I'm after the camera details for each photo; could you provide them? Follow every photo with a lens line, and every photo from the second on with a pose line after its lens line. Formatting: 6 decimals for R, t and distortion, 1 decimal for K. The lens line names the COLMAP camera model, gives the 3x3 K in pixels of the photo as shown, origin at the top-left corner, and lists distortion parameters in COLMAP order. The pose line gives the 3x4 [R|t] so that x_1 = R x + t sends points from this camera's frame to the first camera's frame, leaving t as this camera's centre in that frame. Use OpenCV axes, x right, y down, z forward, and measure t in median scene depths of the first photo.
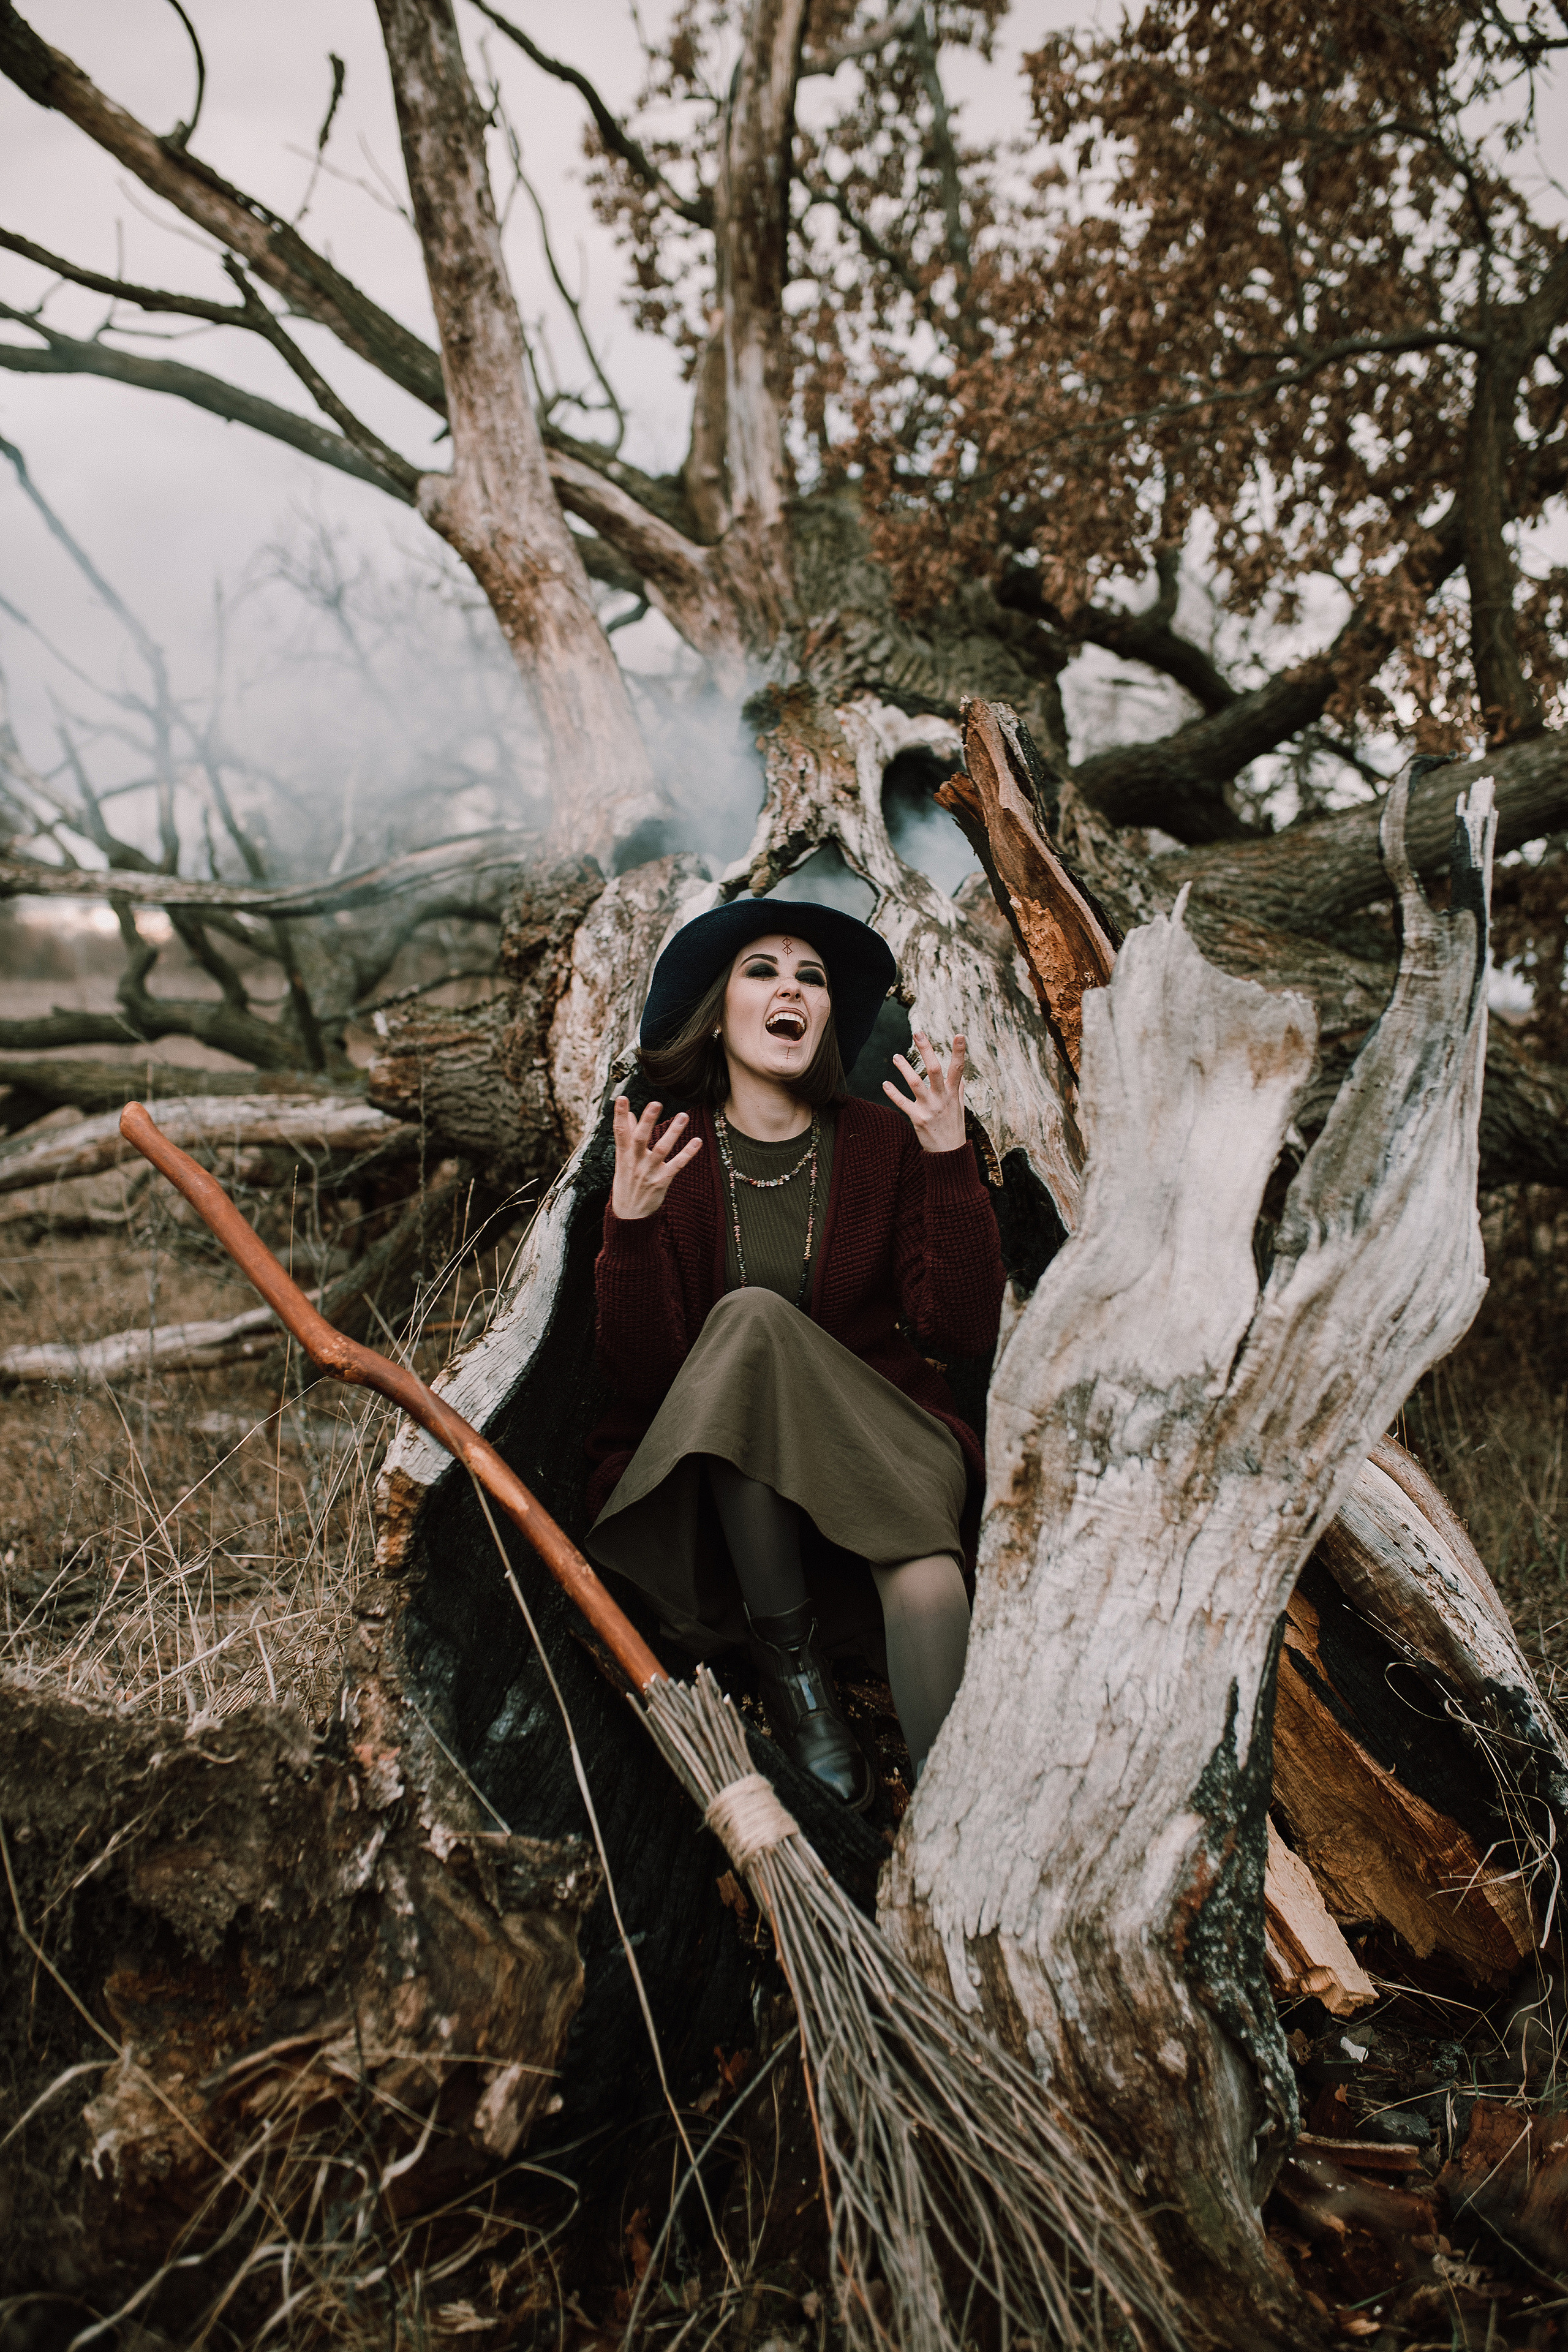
lens RADIAL K [[2250.8, 0, 801.2], [0, 2250.8, 1179.0], [0, 0, 1]] dist [-0.071057, 0.104453]
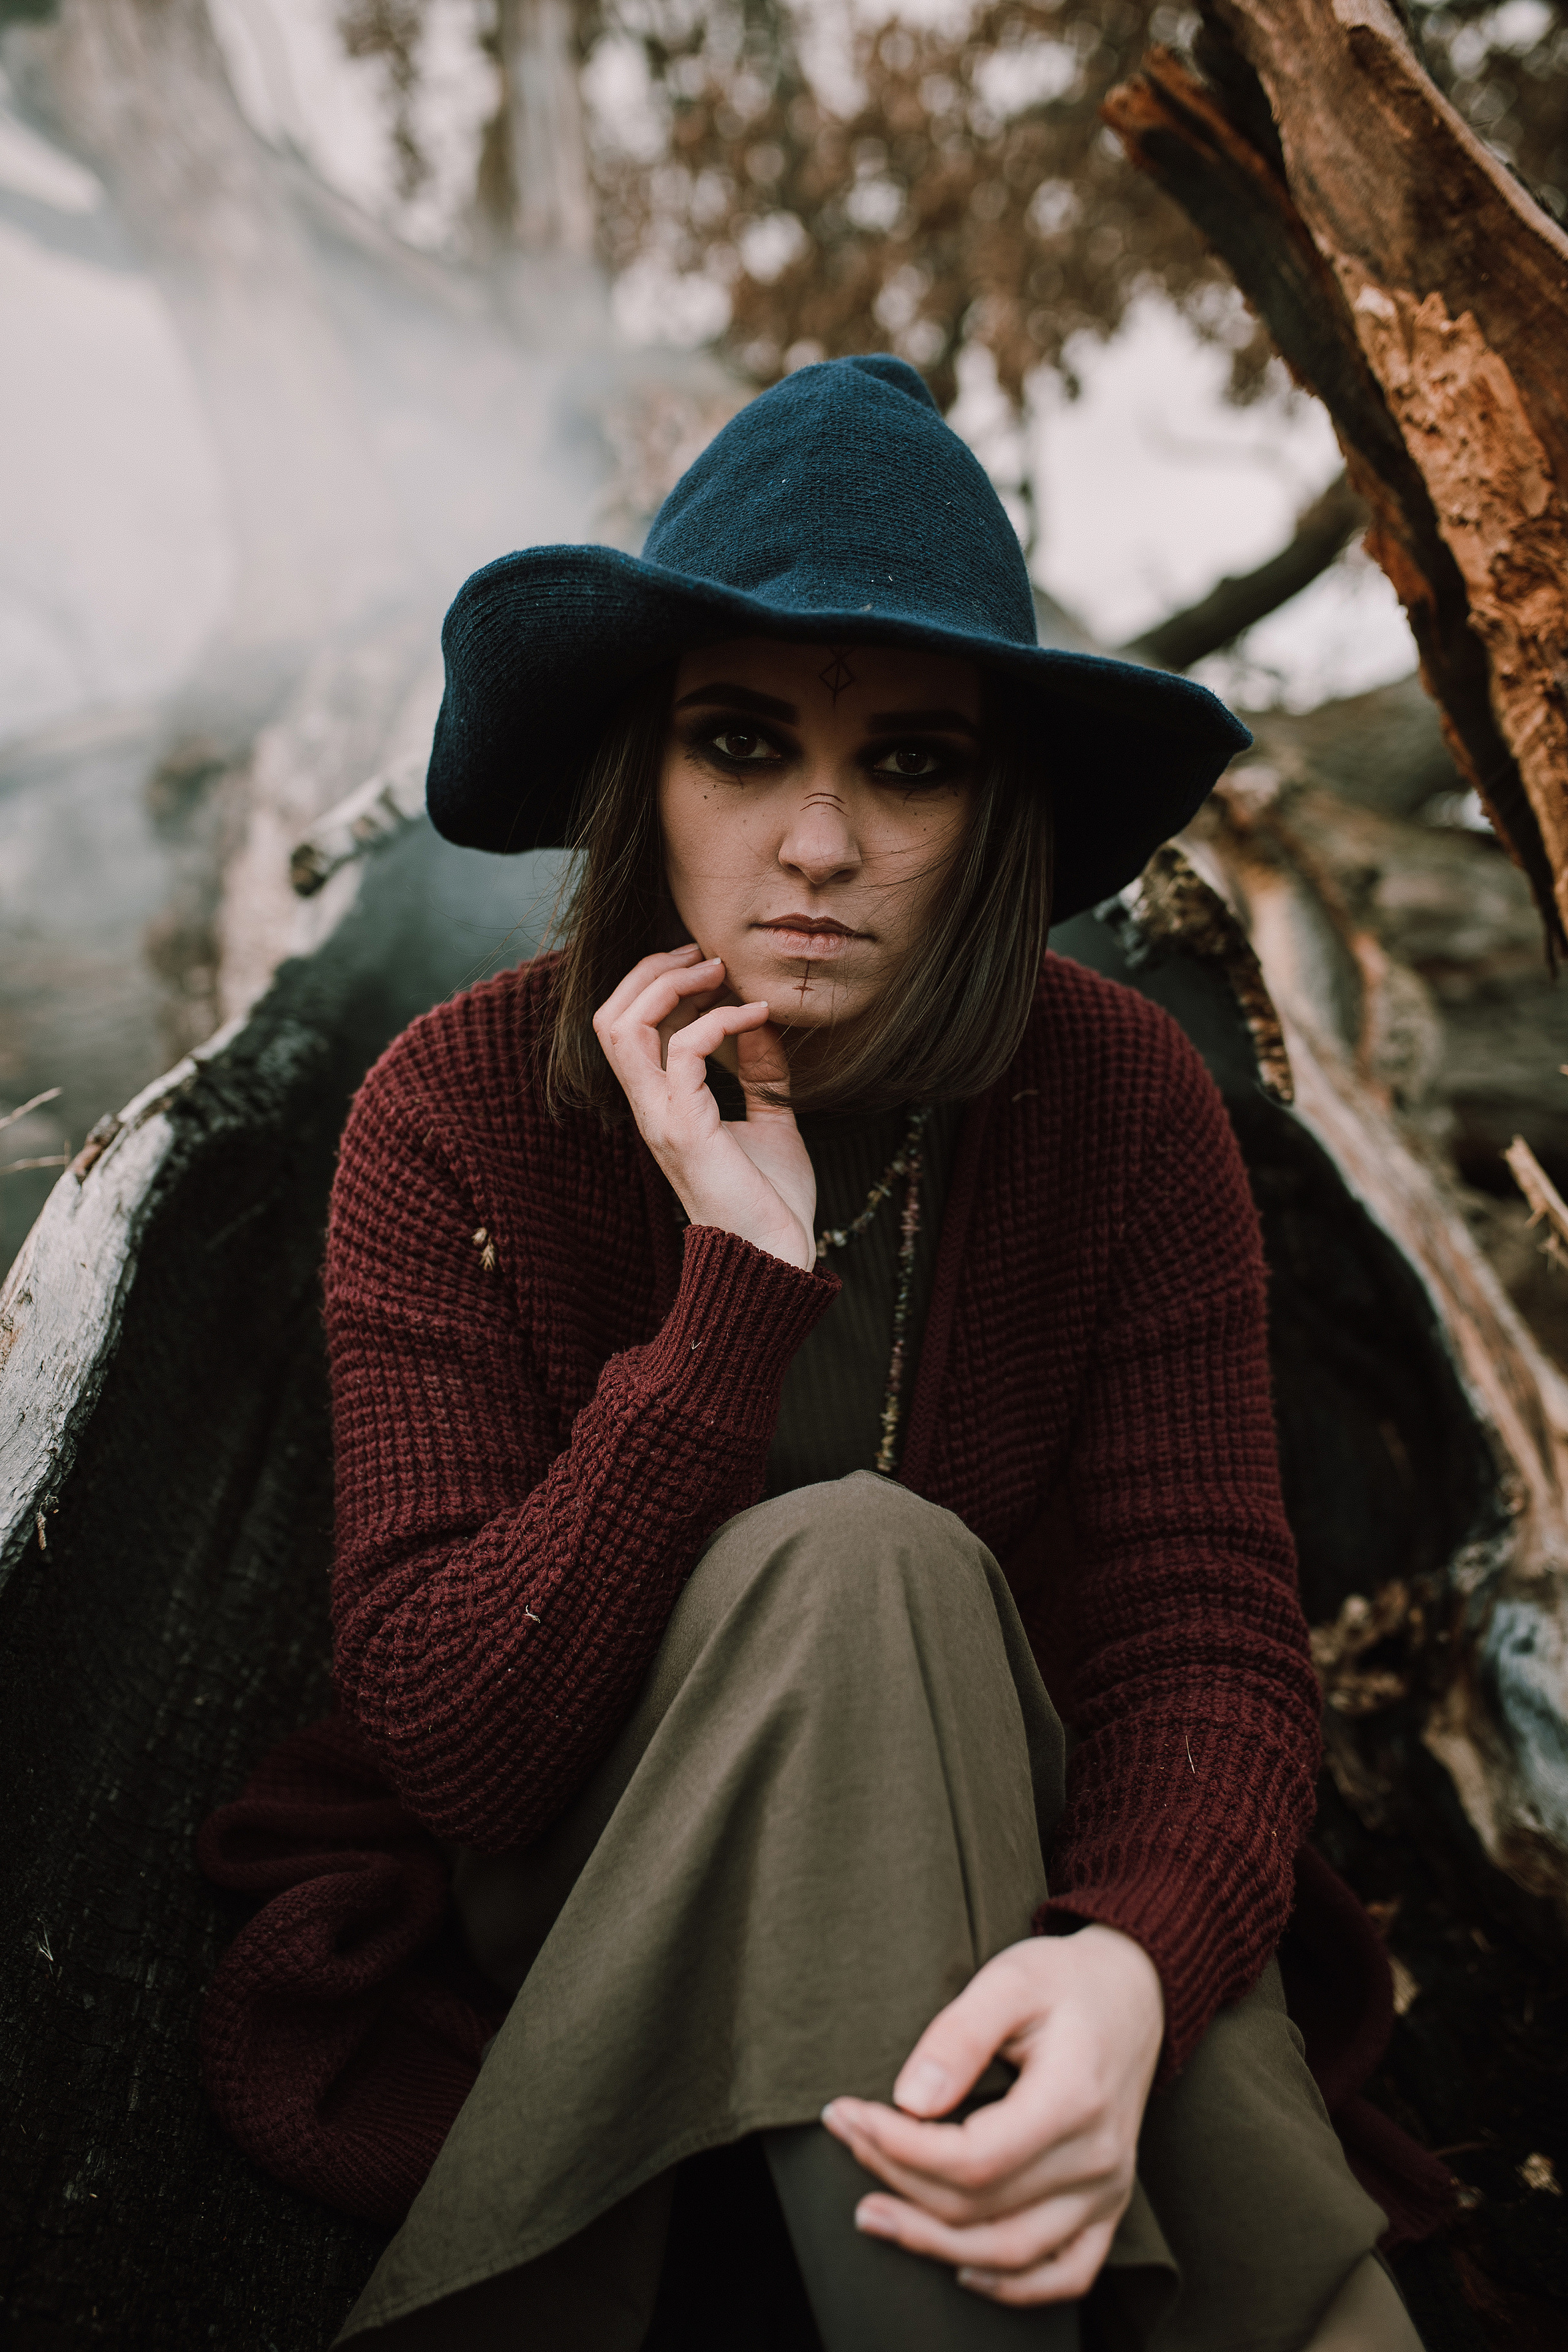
lens RADIAL K [[2267.8, 0, 794.0], [0, 2267.8, 1173.1], [0, 0, 1]] dist [-0.069032, 0.111985]
pose [[0.995421, -0.014860, 0.094429, -0.035034], [0.018211, 0.999231, -0.034730, 0.029068], [-0.093840, 0.036291, 0.994926, 0.648810]]
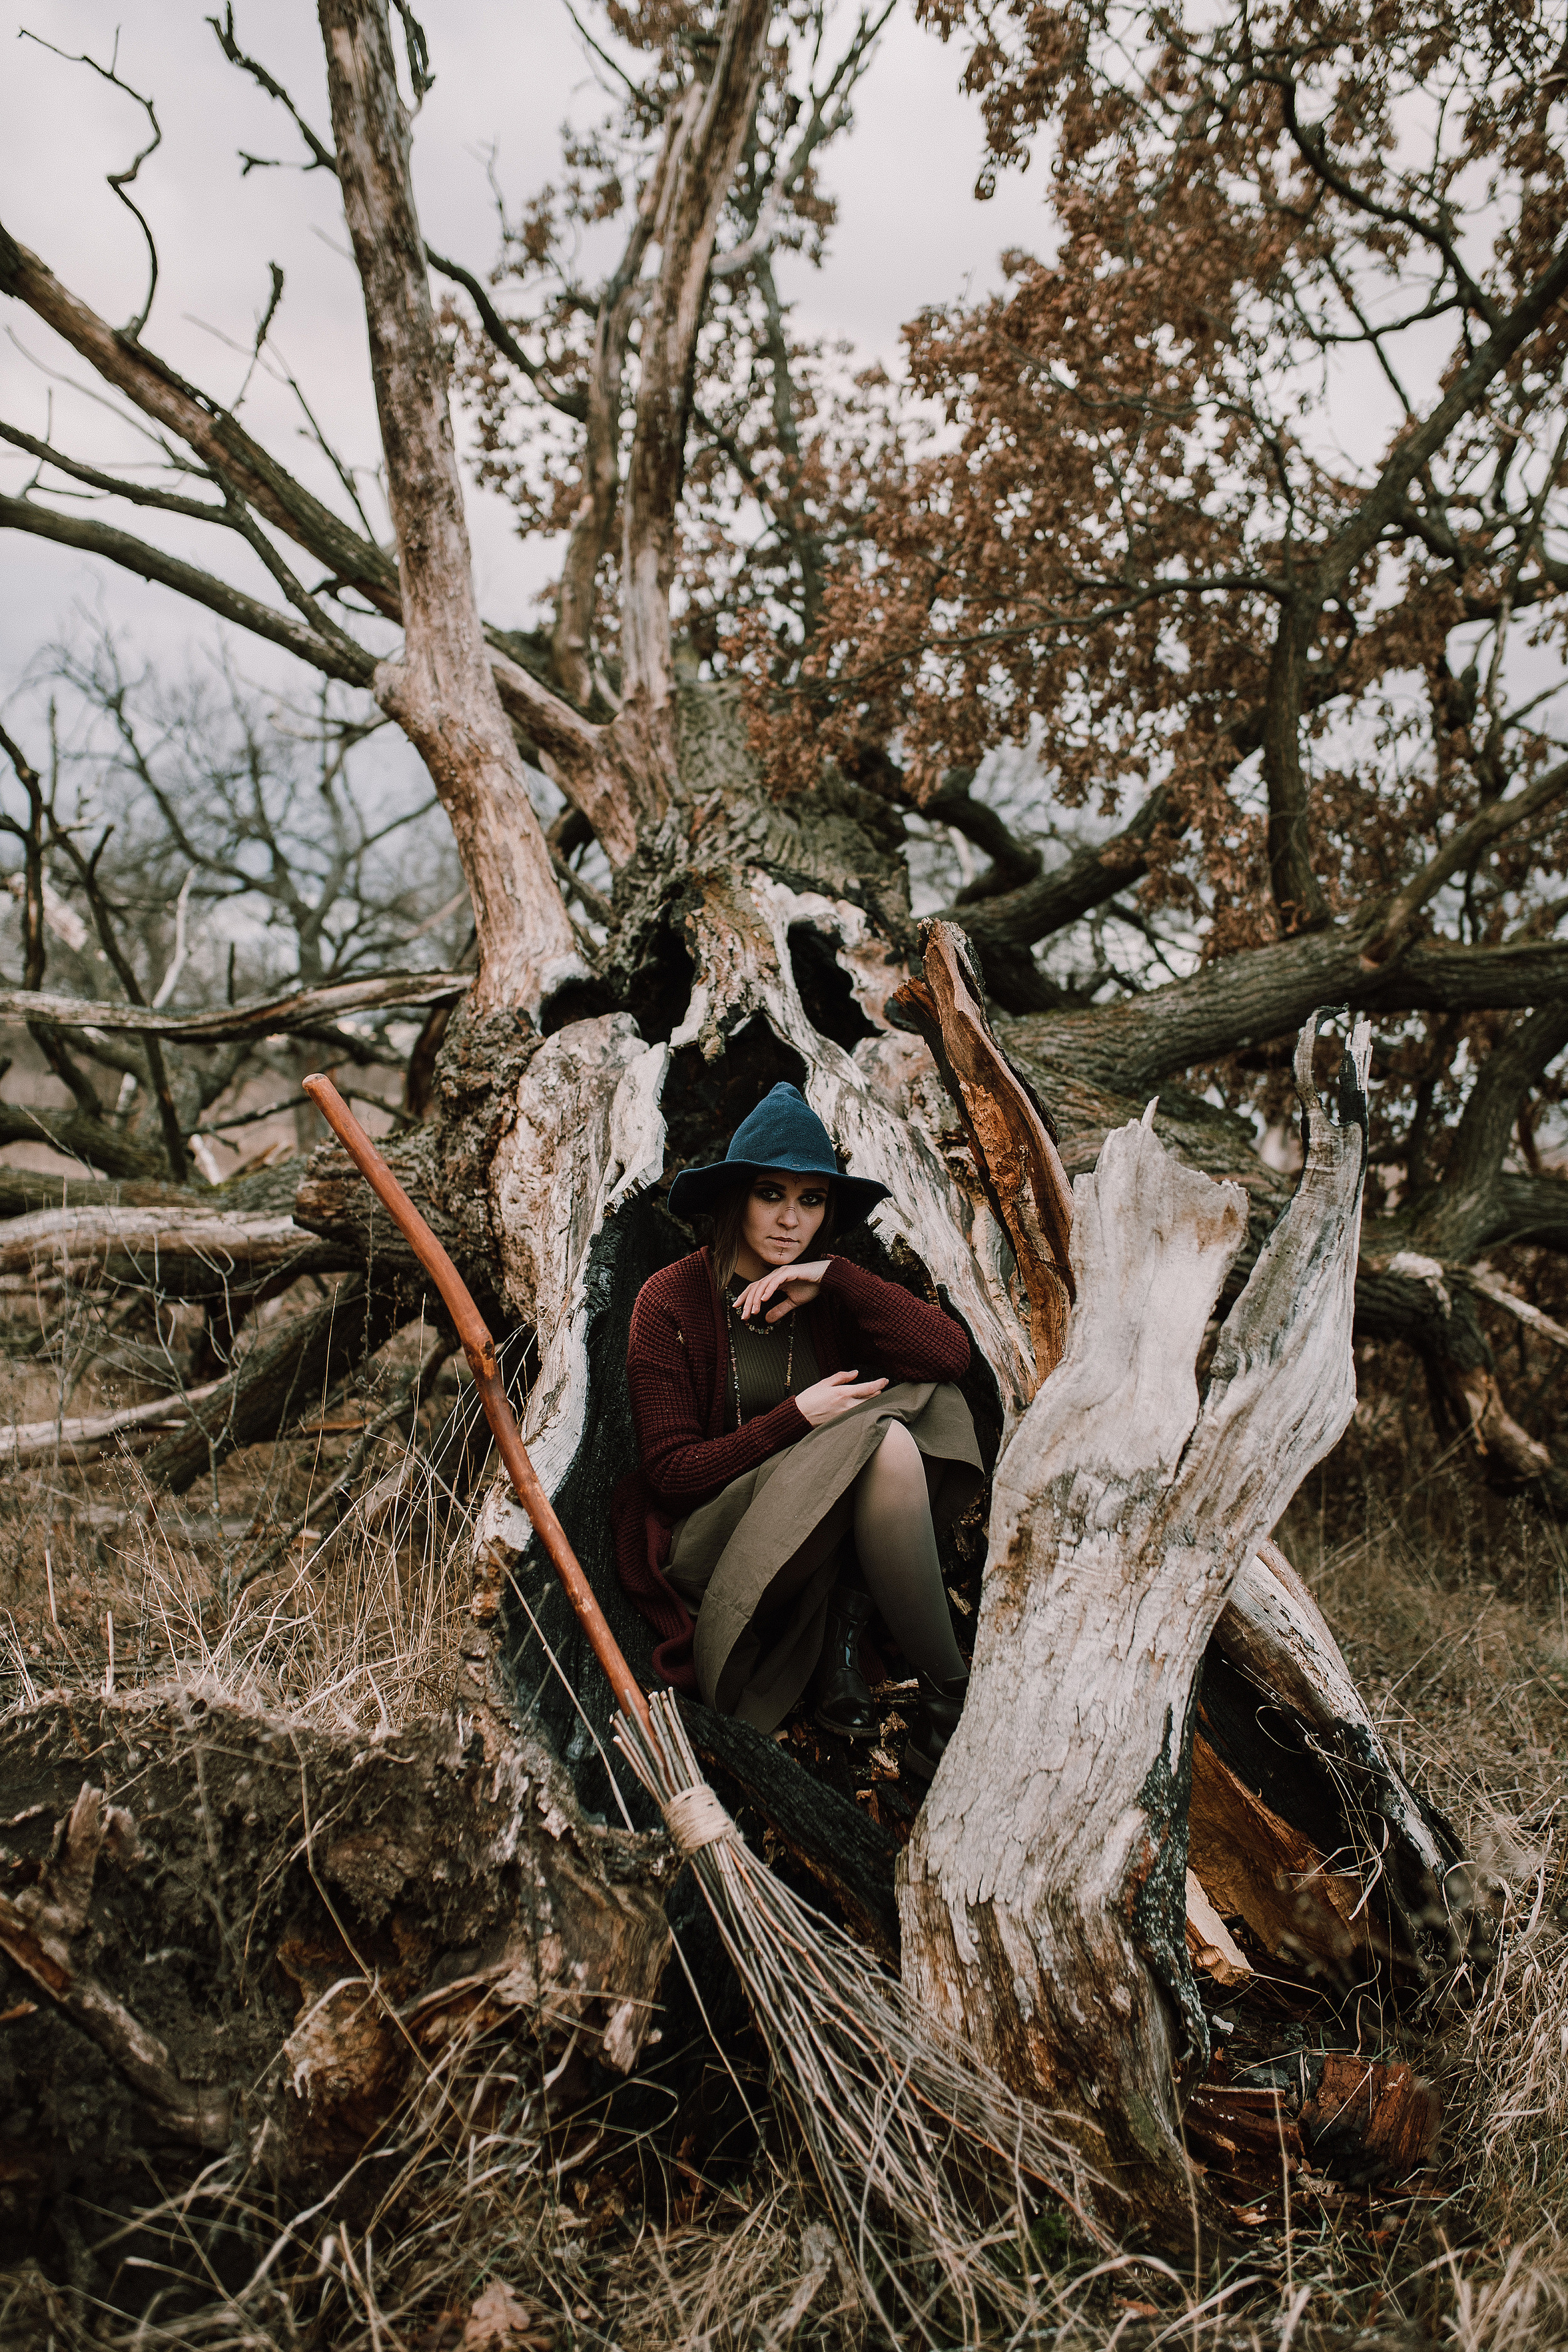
lens RADIAL K [[2250.8, 0, 801.2], [0, 2250.8, 1179.0], [0, 0, 1]] dist [-0.071057, 0.104453]
pose [[0.992706, 0.030968, 0.116519, -0.134910], [-0.025062, 0.998342, -0.051820, -0.006450], [-0.117930, 0.048522, 0.991836, -0.208708]]
